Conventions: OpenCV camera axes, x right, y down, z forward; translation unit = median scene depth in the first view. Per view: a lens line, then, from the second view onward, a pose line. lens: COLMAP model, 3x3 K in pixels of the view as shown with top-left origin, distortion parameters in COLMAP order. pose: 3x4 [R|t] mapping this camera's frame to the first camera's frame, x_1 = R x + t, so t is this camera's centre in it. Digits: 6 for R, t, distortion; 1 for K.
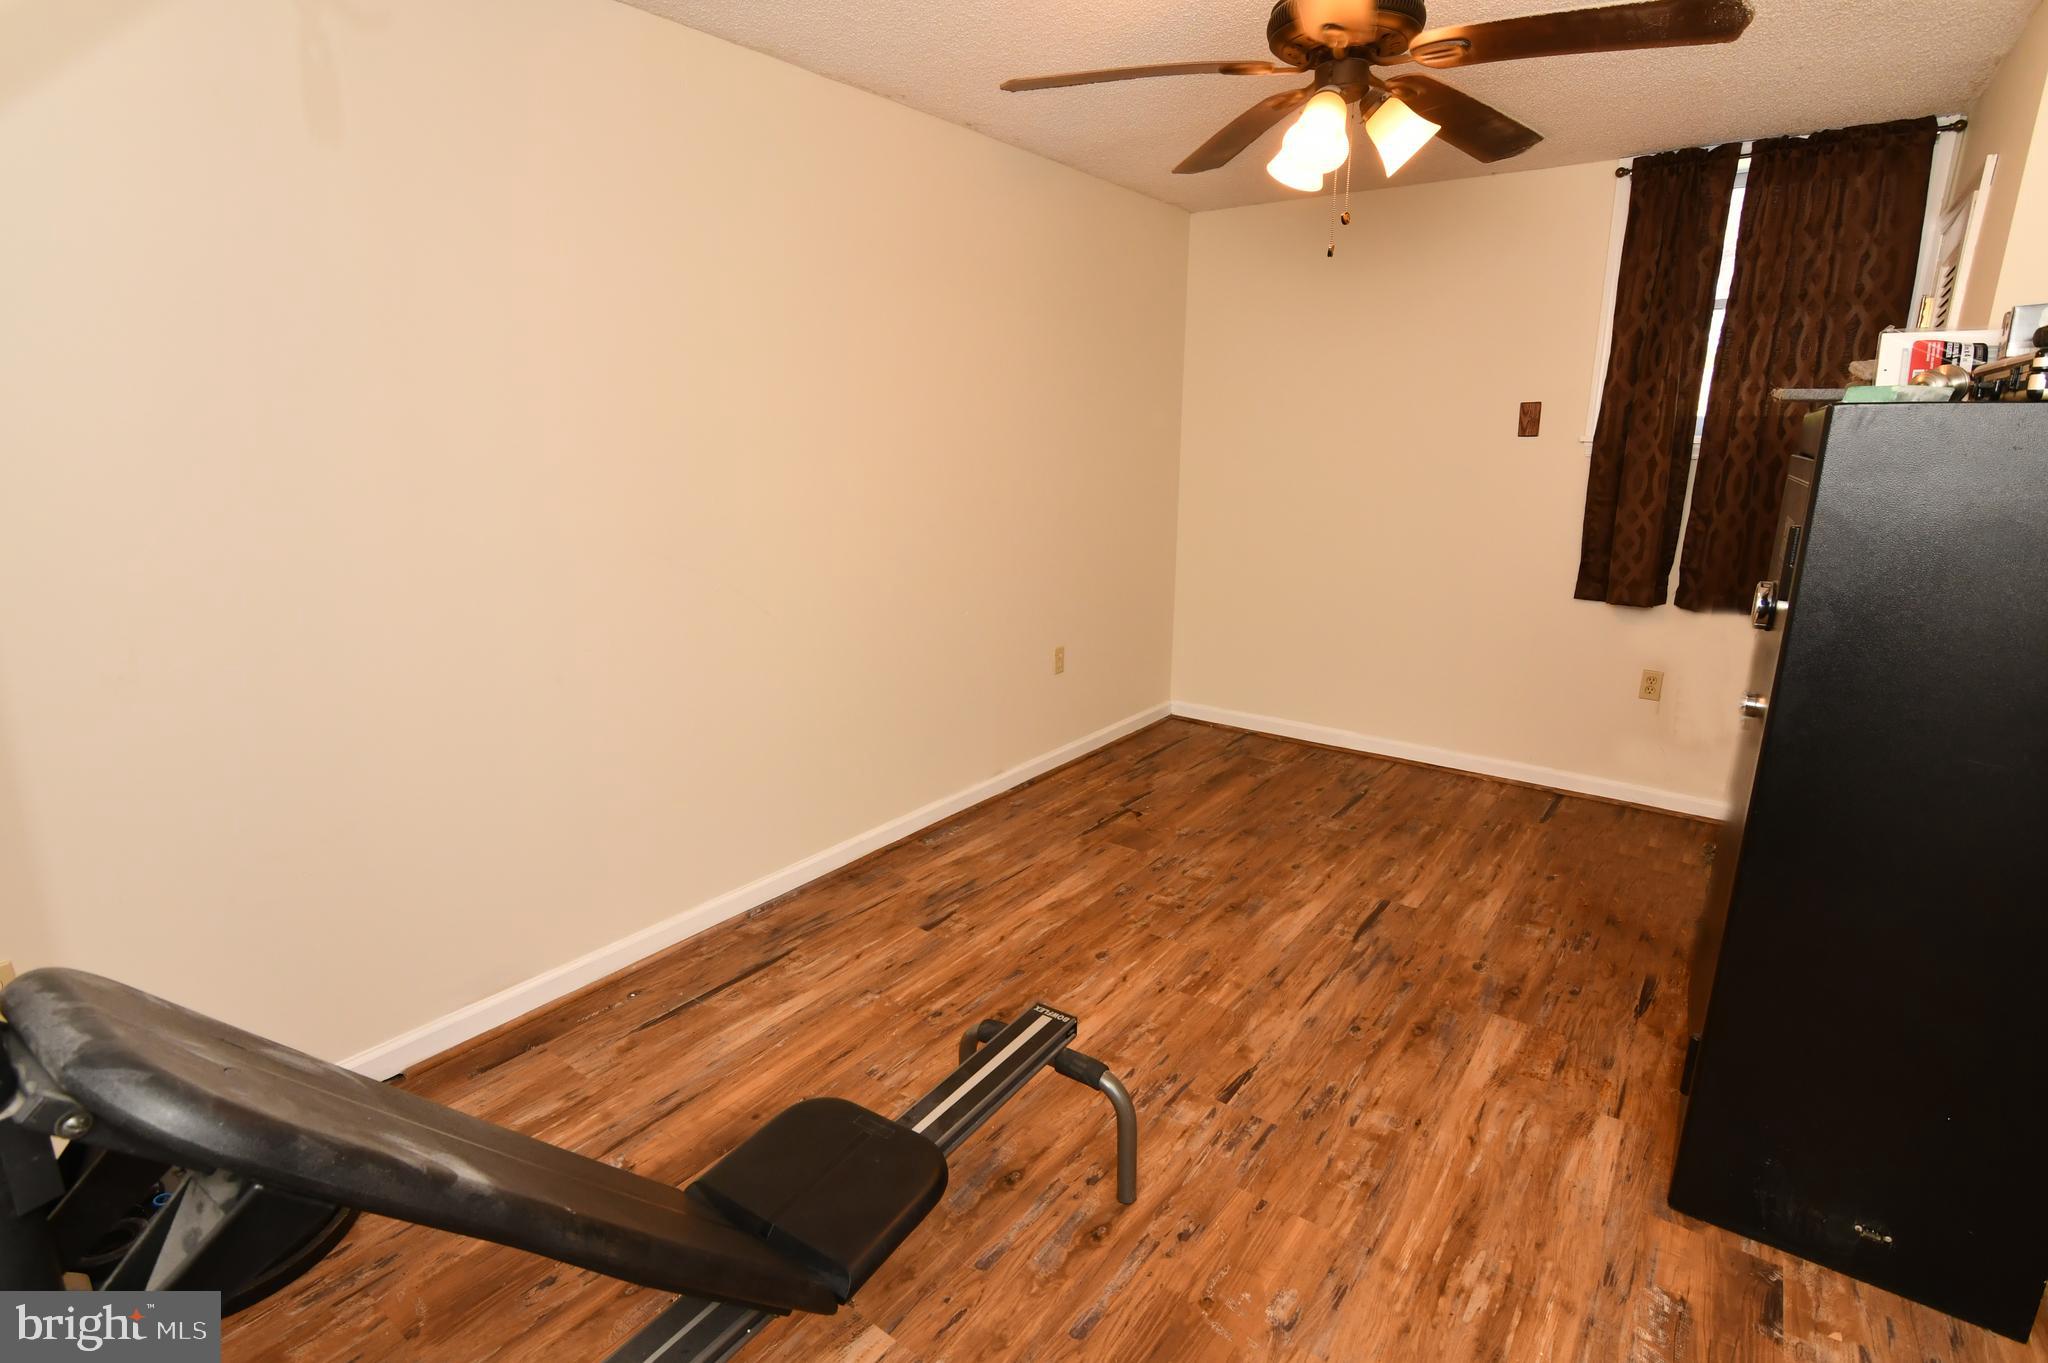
lens RADIAL K [[995.2, 0, 1020.8], [0, 995.2, 672.7], [0, 0, 1]] dist [-0.033128, 0.009986]
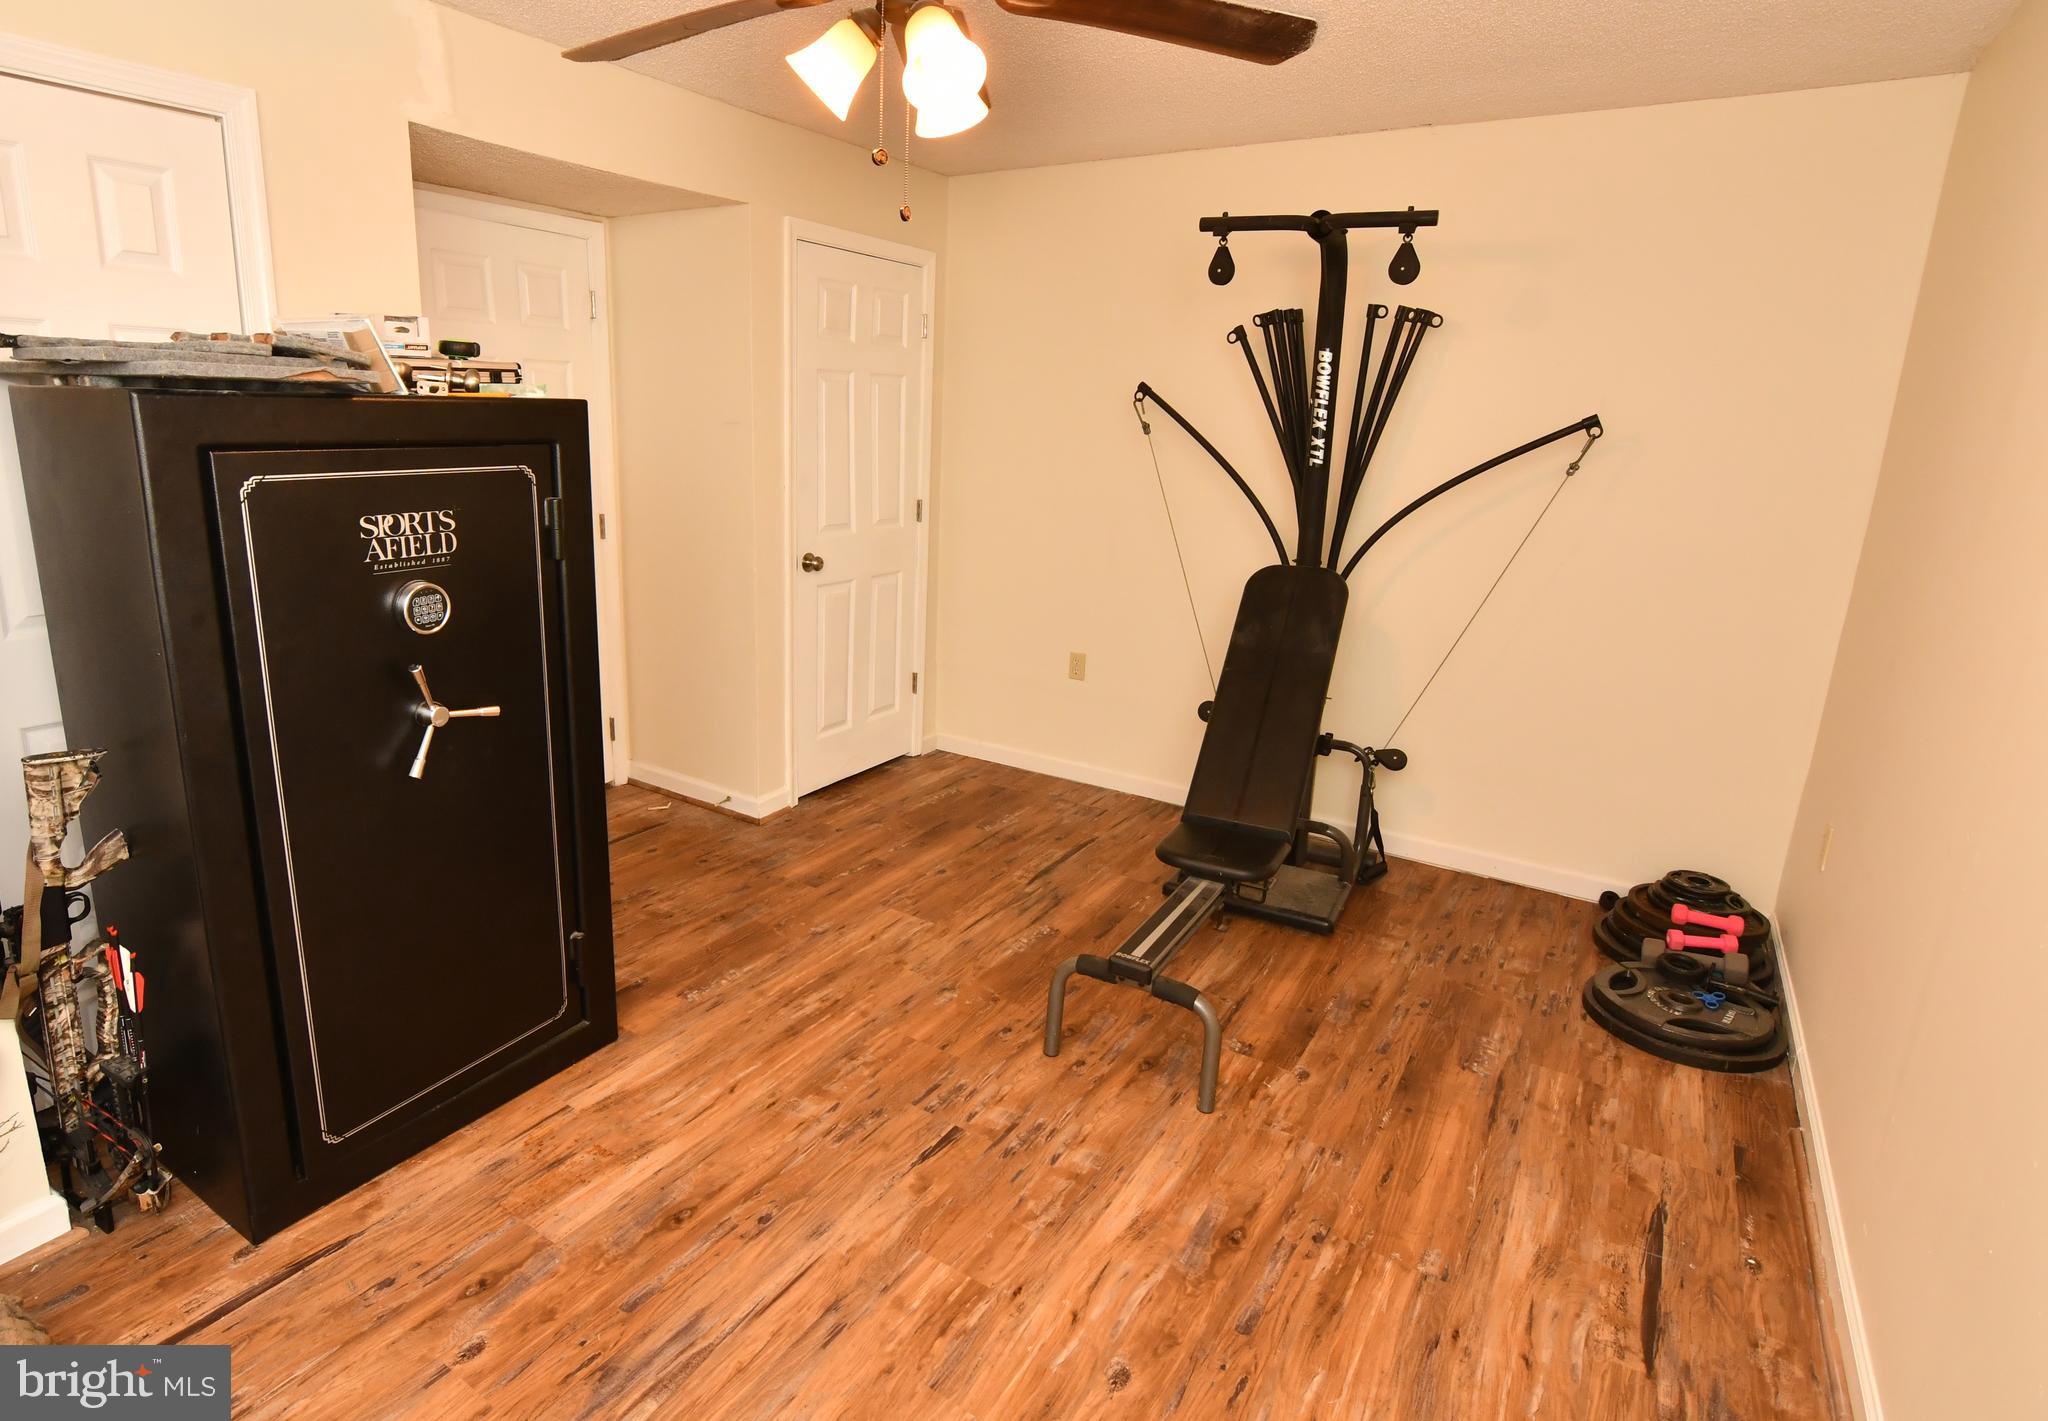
lens RADIAL K [[1138.1, 0, 1024.0], [0, 1138.1, 710.5], [0, 0, 1]] dist [-0.001010, -0.000312]
pose [[-0.991579, -0.007295, -0.129301, 0.265417], [-0.068635, 0.876268, 0.476911, -0.422900], [0.109823, 0.481769, -0.869389, 1.640394]]
